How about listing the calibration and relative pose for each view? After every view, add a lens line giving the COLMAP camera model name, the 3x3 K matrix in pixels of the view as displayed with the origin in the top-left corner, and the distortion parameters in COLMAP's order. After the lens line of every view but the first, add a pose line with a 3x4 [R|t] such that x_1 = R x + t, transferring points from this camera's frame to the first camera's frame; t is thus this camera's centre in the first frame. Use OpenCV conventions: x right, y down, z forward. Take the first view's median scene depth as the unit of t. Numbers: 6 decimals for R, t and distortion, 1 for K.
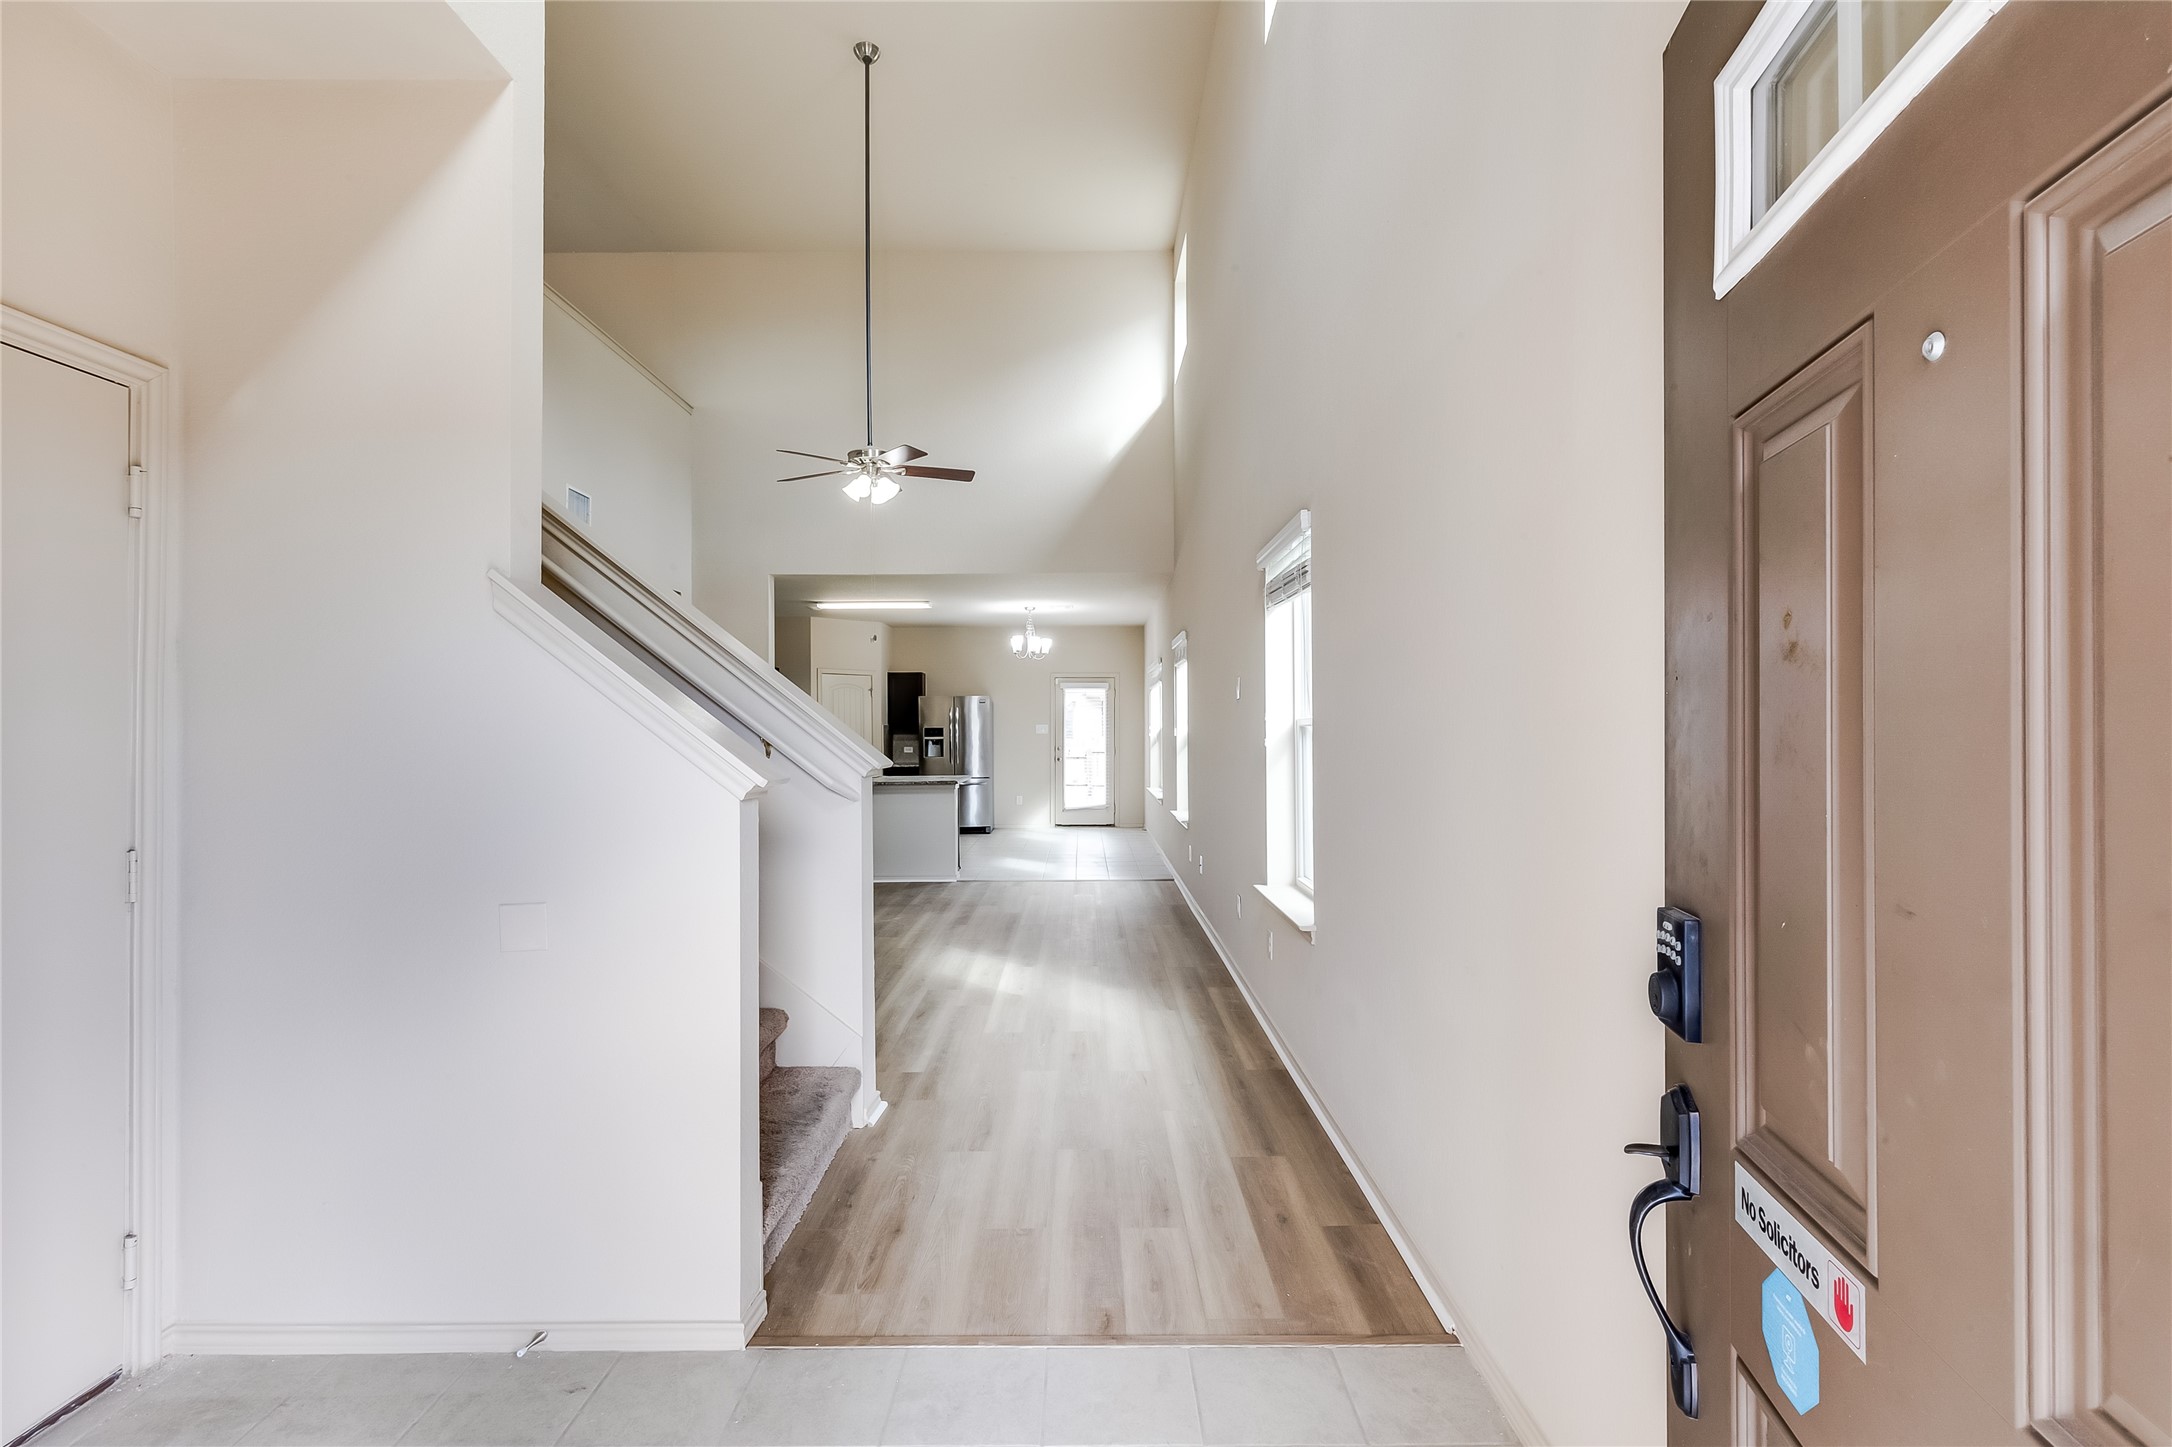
lens RADIAL K [[996.8, 0, 1089.2], [0, 996.8, 729.3], [0, 0, 1]] dist [0.007207, -0.001287]
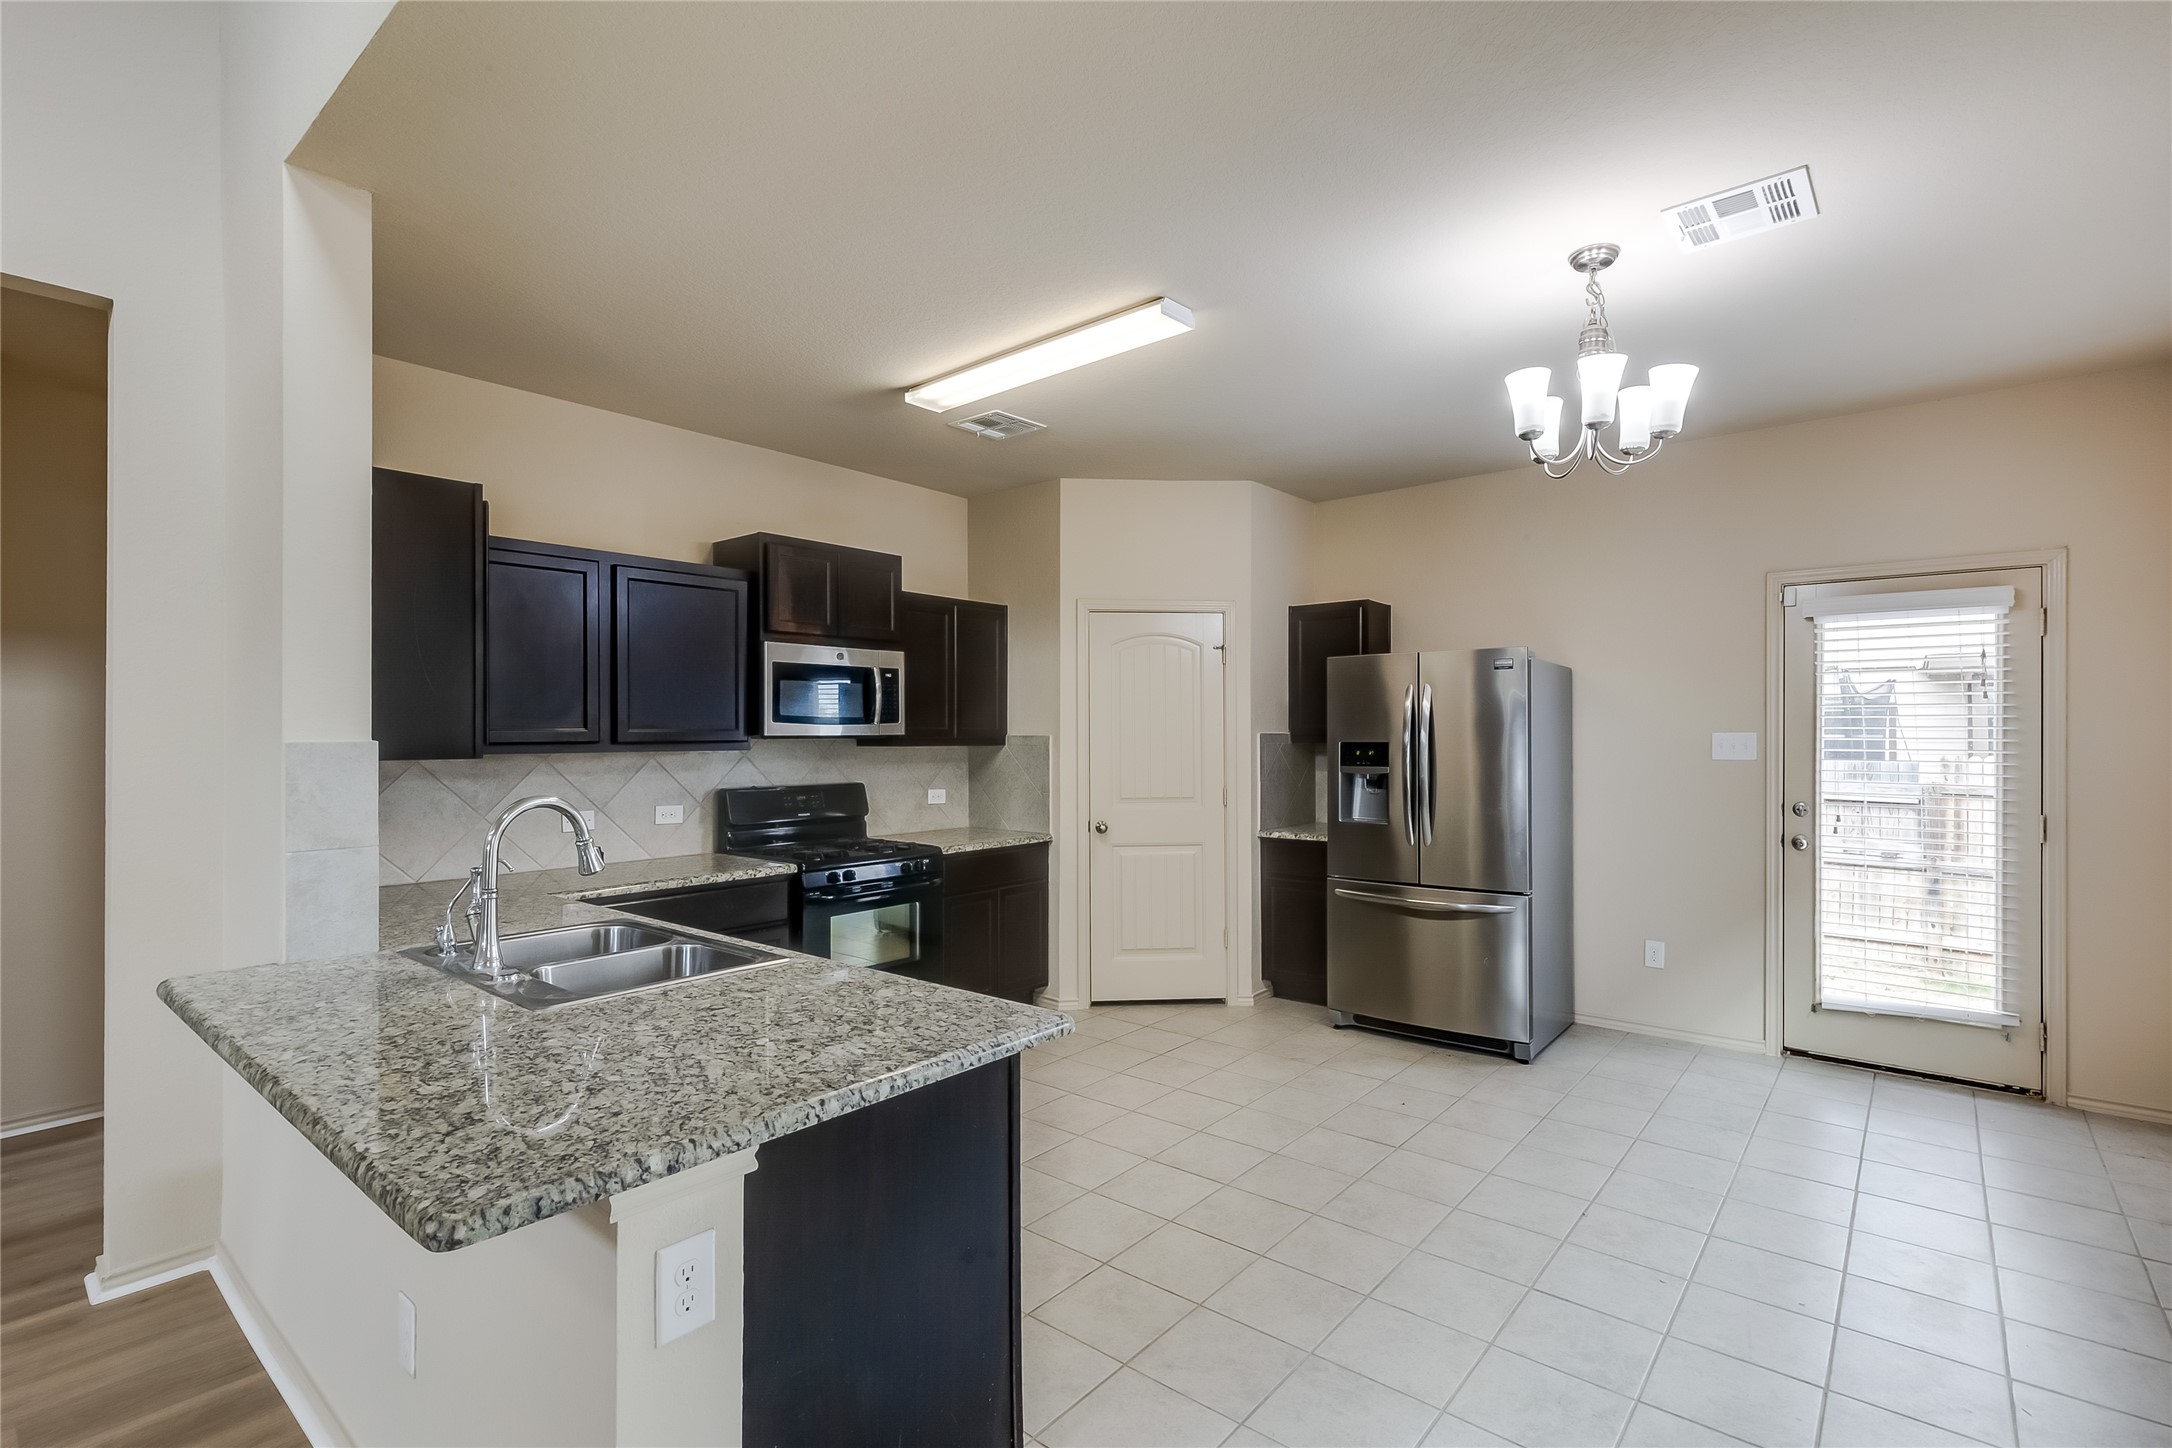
lens RADIAL K [[996.8, 0, 1089.9], [0, 996.8, 727.1], [0, 0, 1]] dist [0.007207, -0.001287]
pose [[0.762152, -0.001667, -0.647396, 0.004311], [-0.000421, 0.999995, -0.003071, -0.006429], [0.647398, 0.002614, 0.762148, 0.724316]]
